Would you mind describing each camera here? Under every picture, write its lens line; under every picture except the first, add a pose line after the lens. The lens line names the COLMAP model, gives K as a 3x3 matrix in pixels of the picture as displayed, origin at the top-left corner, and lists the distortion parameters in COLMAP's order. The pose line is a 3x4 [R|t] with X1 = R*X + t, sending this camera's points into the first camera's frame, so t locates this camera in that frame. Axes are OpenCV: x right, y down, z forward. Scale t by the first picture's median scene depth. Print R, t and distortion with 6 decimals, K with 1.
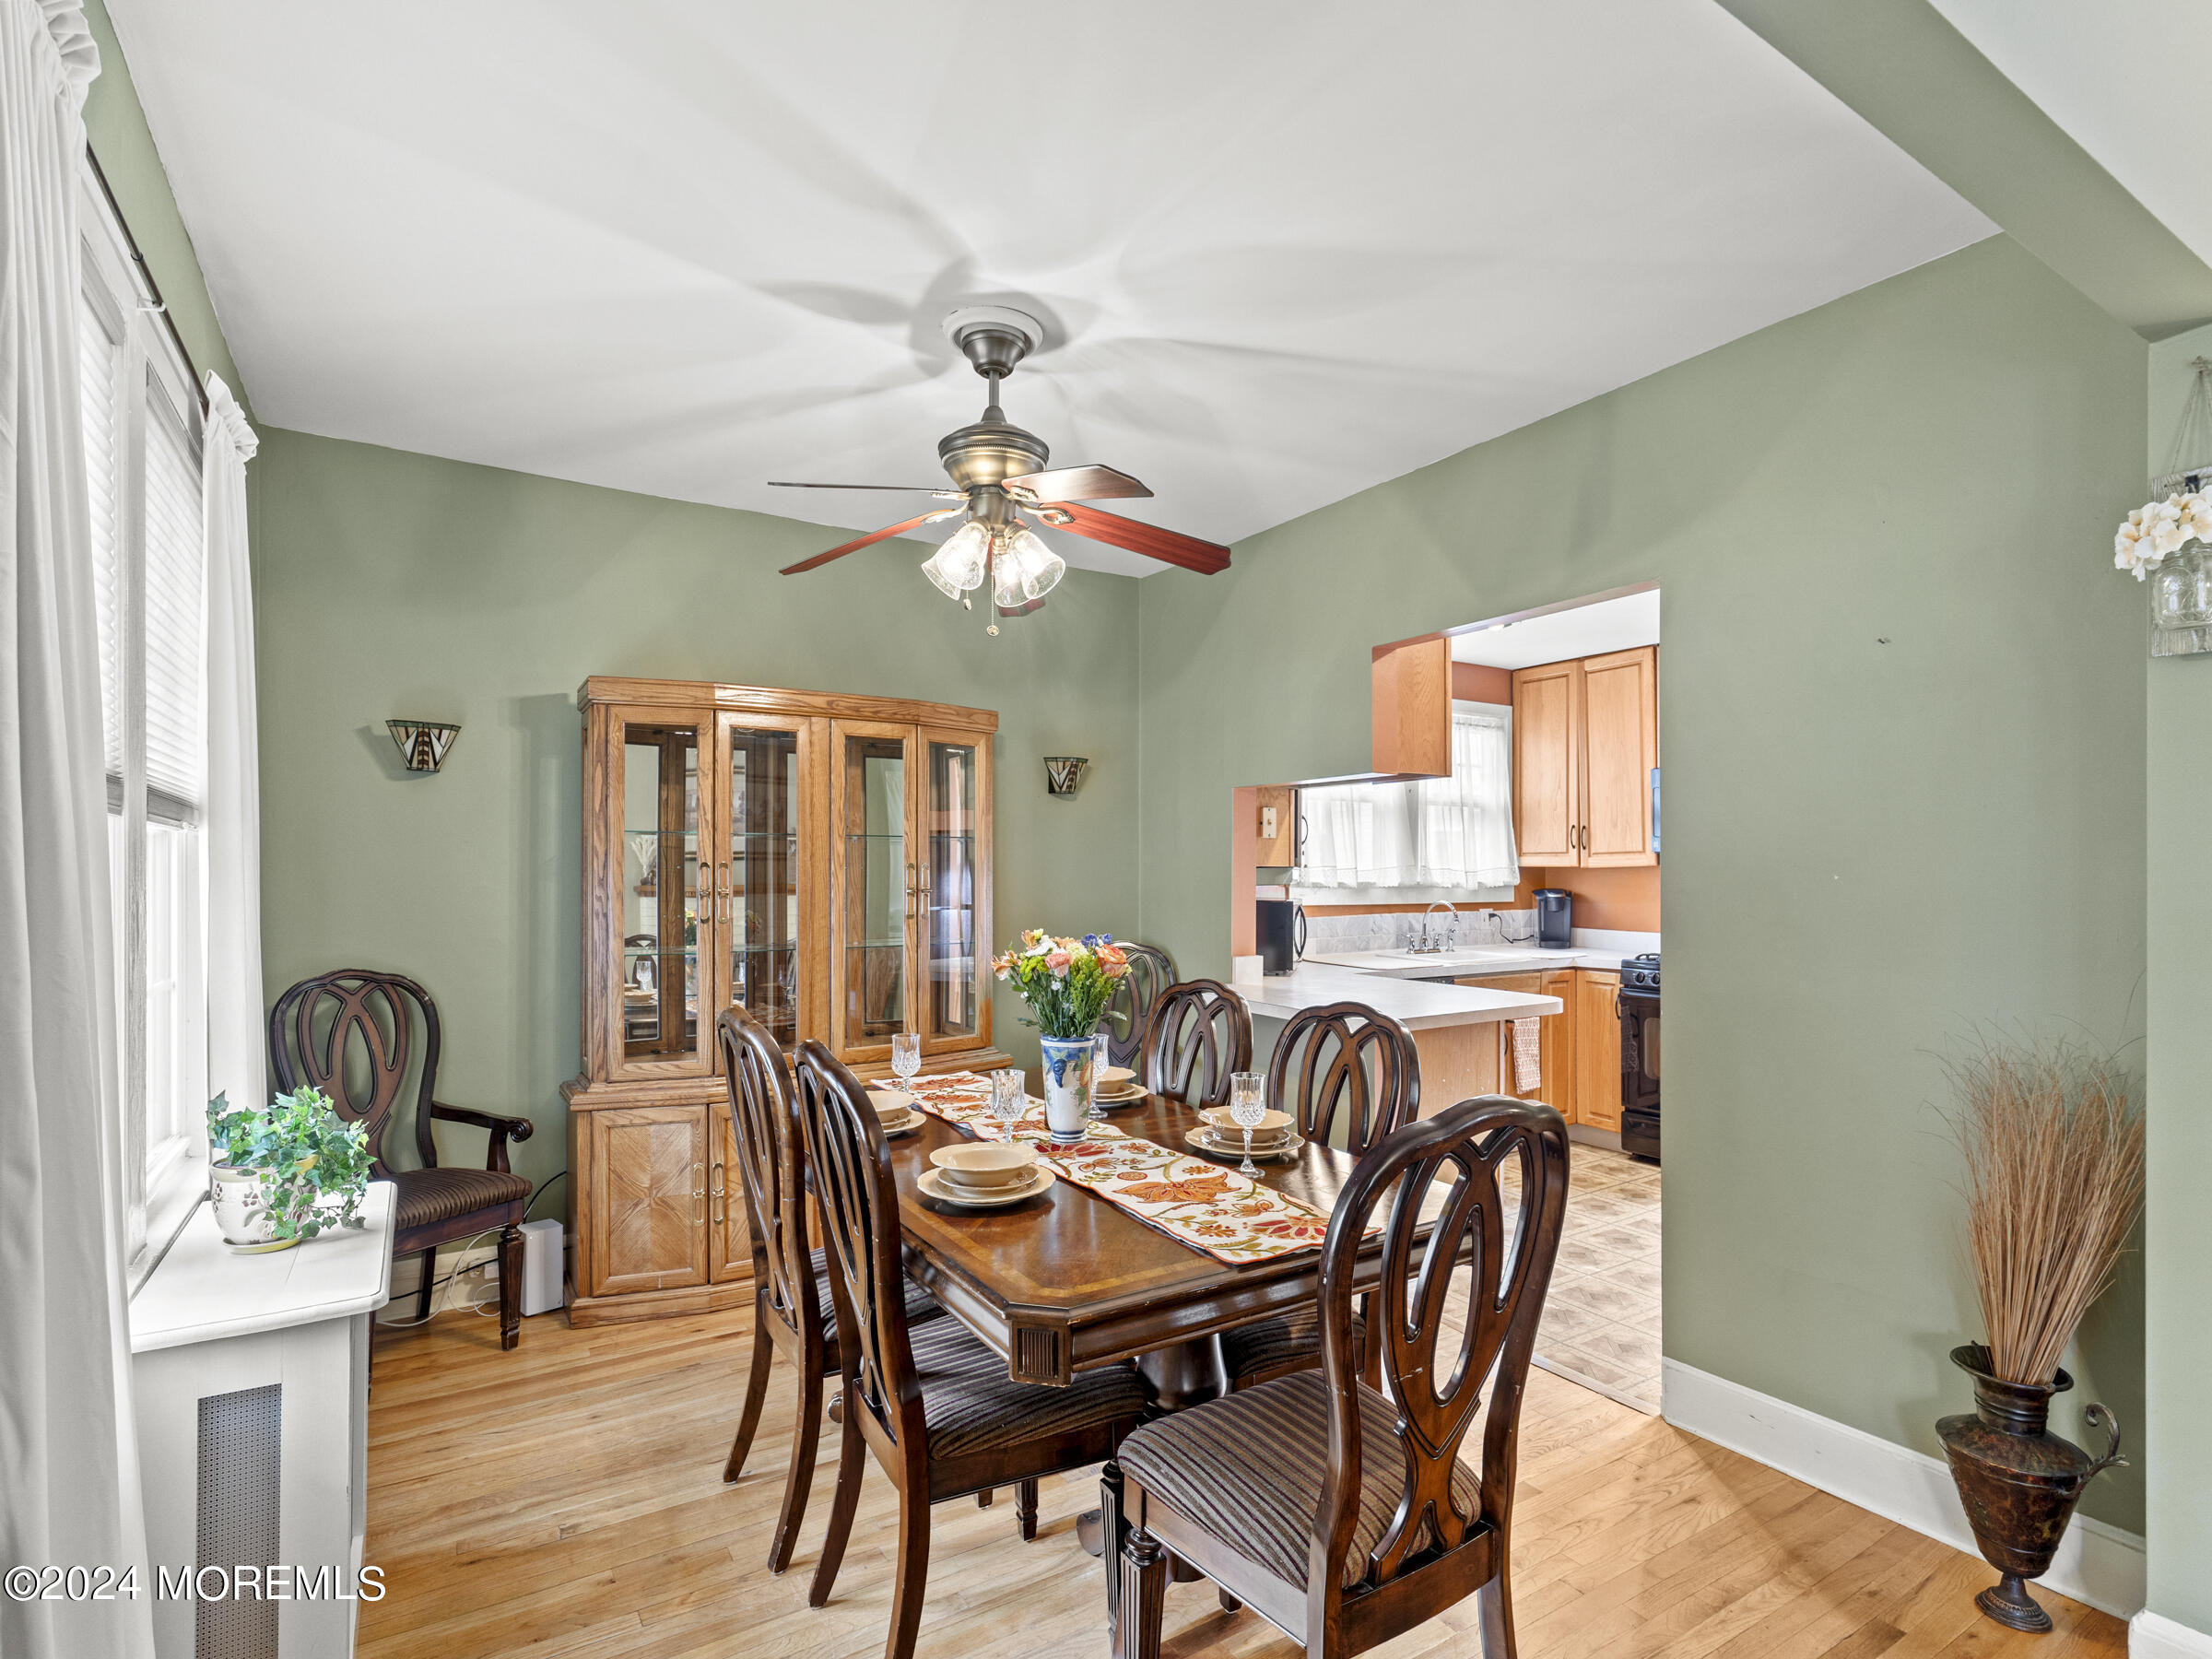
lens RADIAL K [[1090.9, 0, 1118.2], [0, 1090.9, 878.7], [0, 0, 1]] dist [-0.001806, -0.000191]
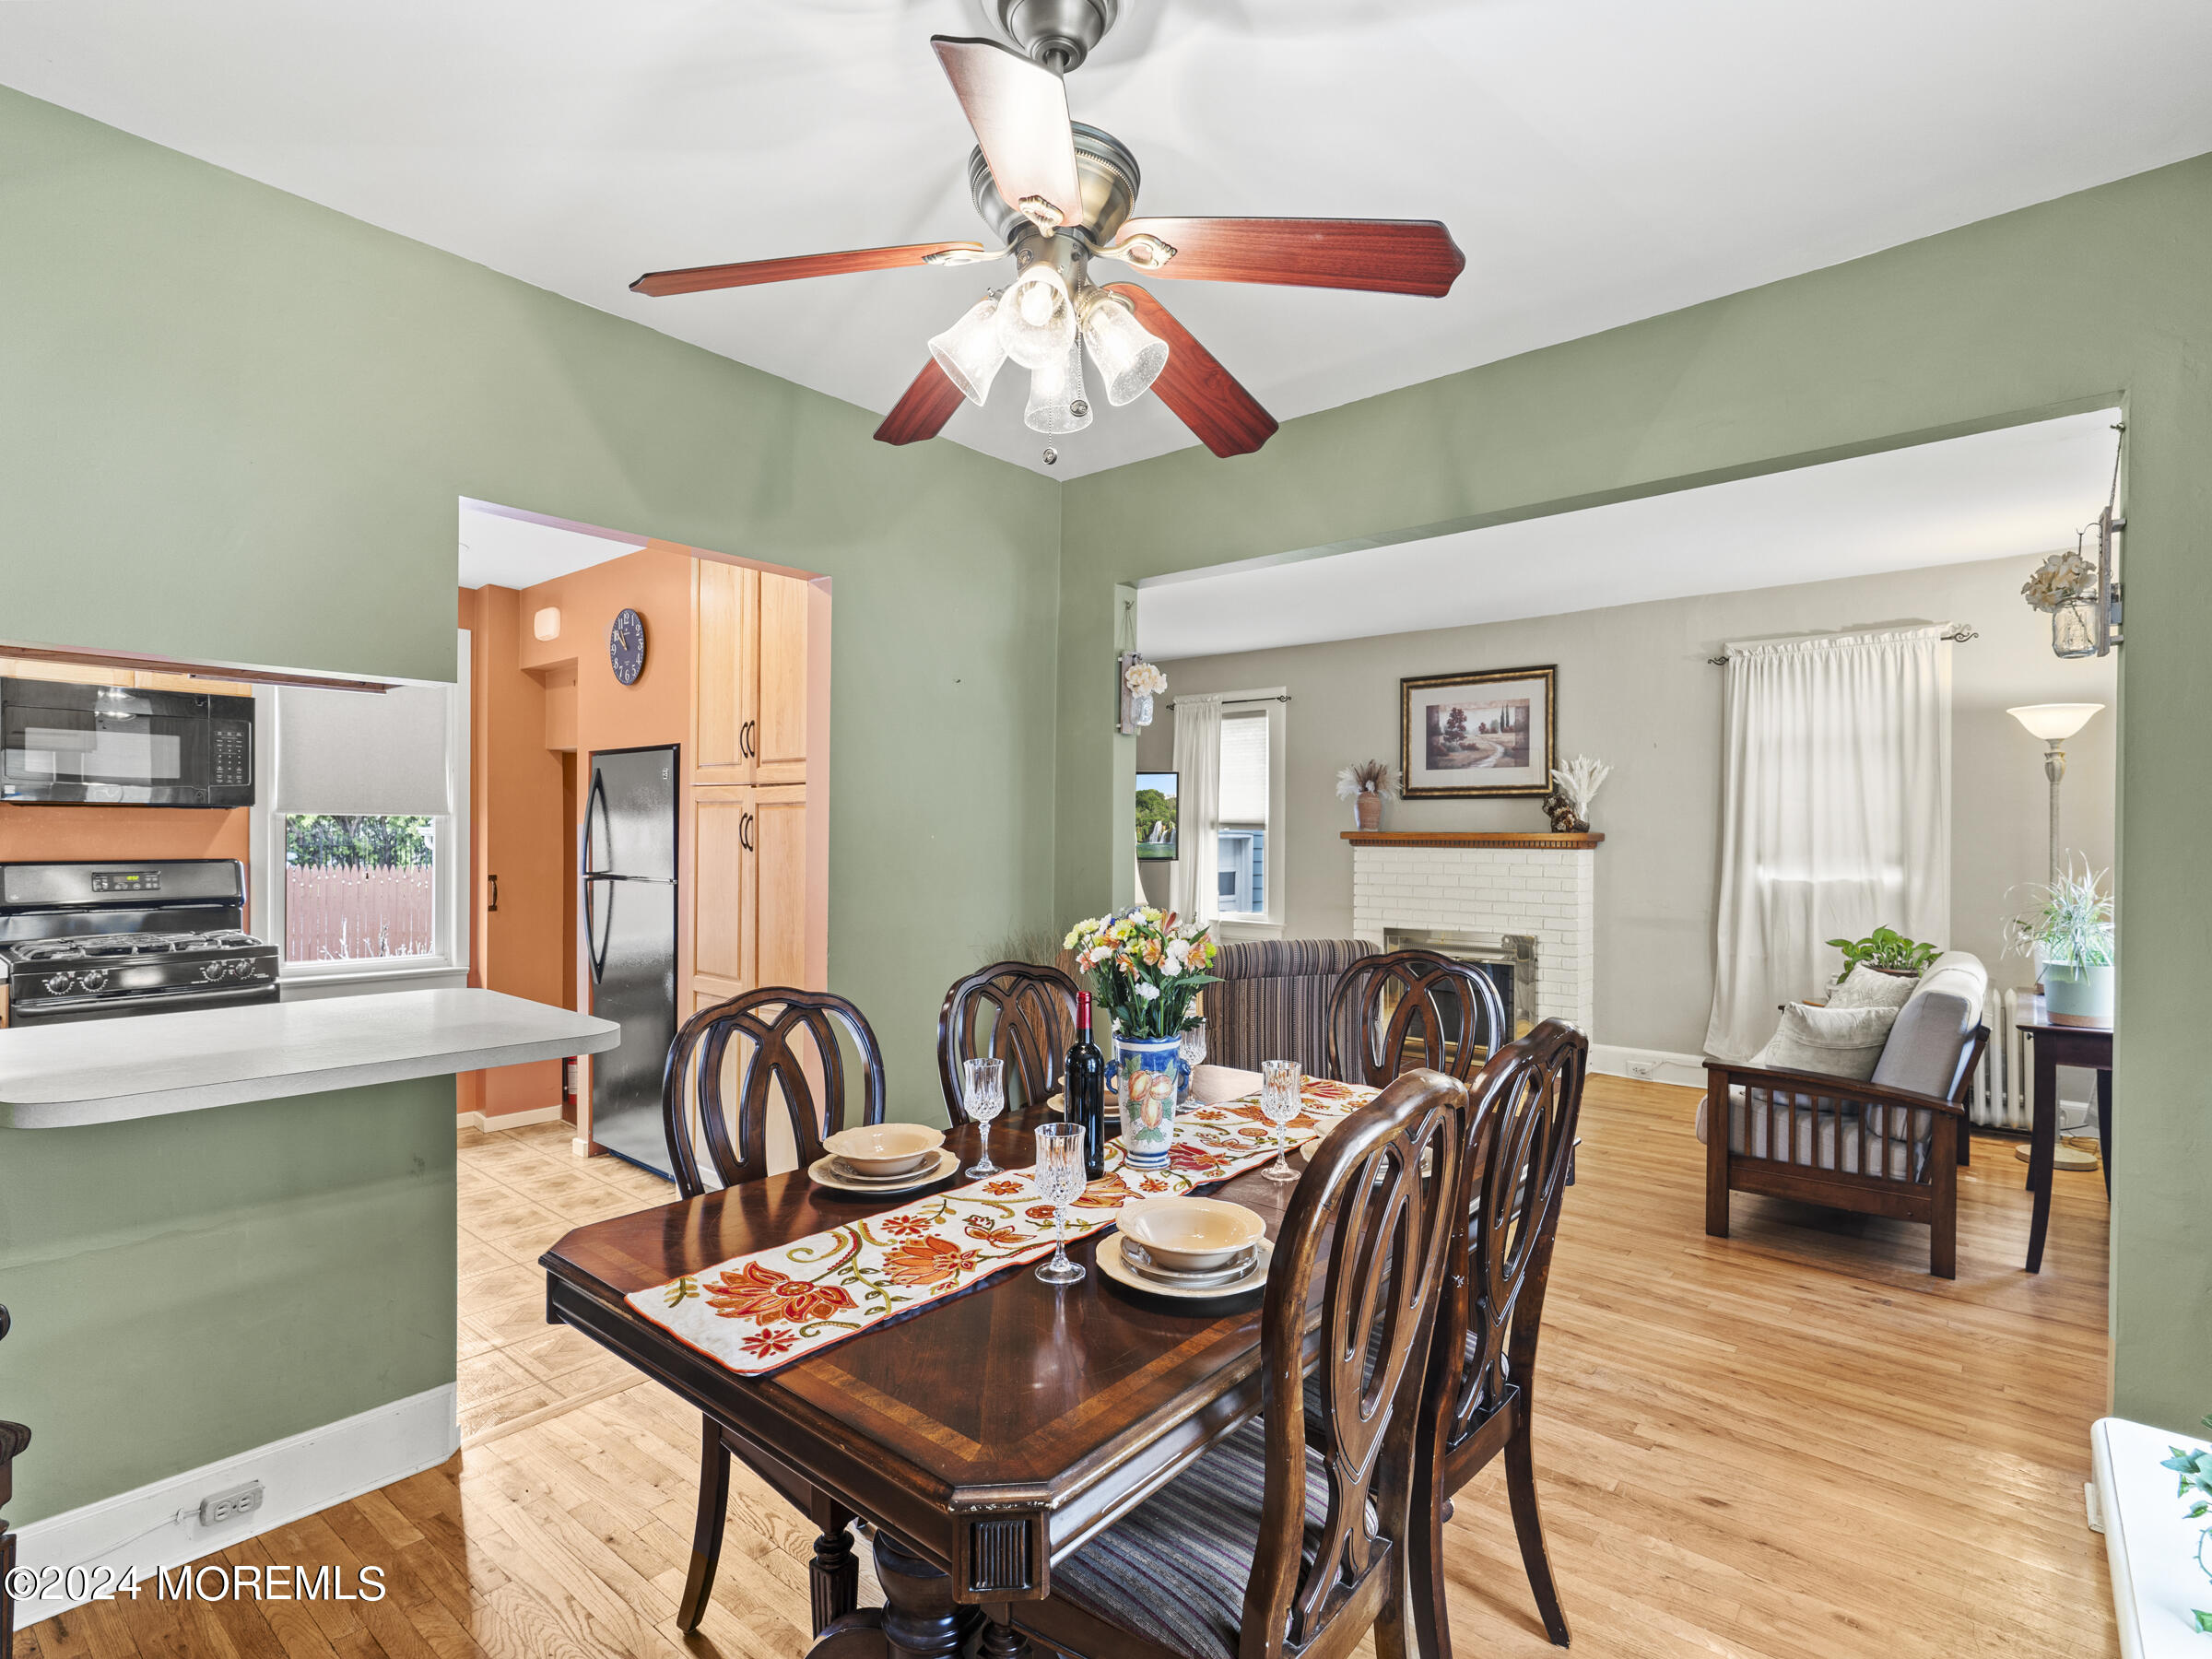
lens RADIAL K [[1090.9, 0, 1069.8], [0, 1090.9, 840.3], [0, 0, 1]] dist [-0.001806, -0.000191]
pose [[-0.285373, -0.005533, 0.958401, -0.434622], [0.003356, 0.999971, 0.006772, -0.003080], [-0.958411, 0.005149, -0.285346, 0.693775]]
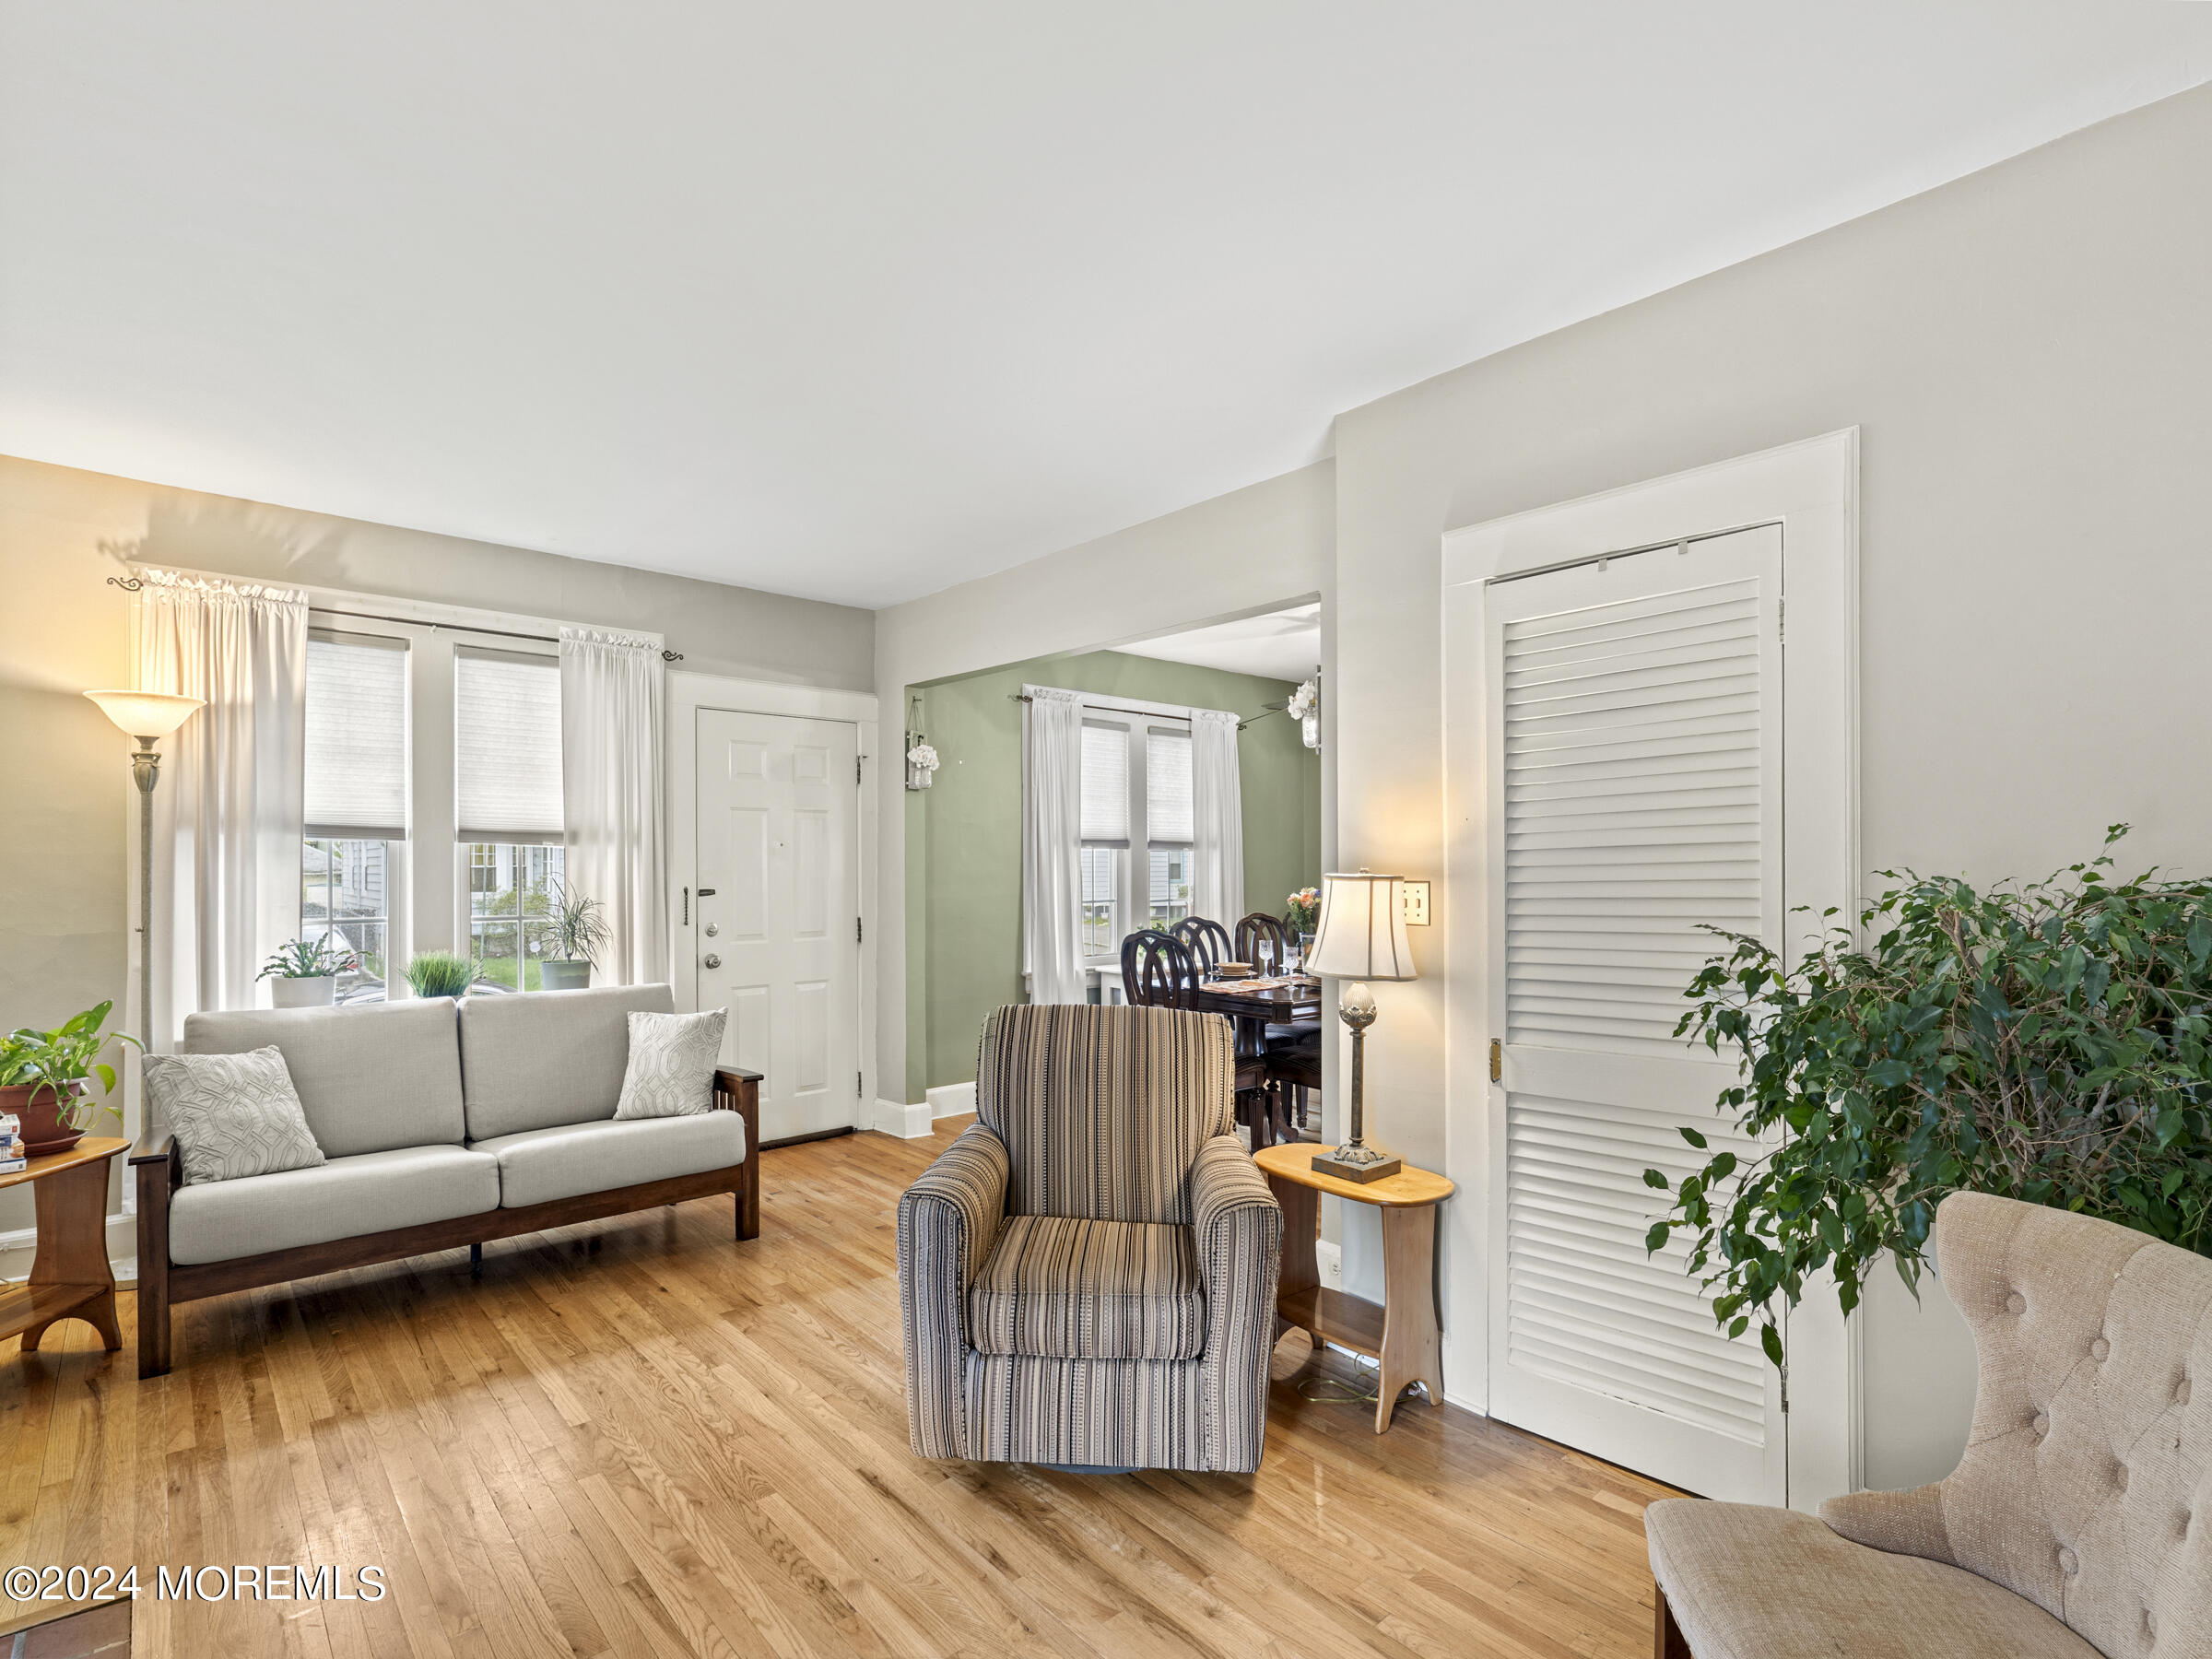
lens RADIAL K [[1090.9, 0, 1116.9], [0, 1090.9, 870.5], [0, 0, 1]] dist [-0.001806, -0.000191]
pose [[0.171823, 0.005576, -0.985112, 1.162541], [-0.006850, 0.999967, 0.004466, 0.001662], [0.985104, 0.005980, 0.171856, 0.105360]]
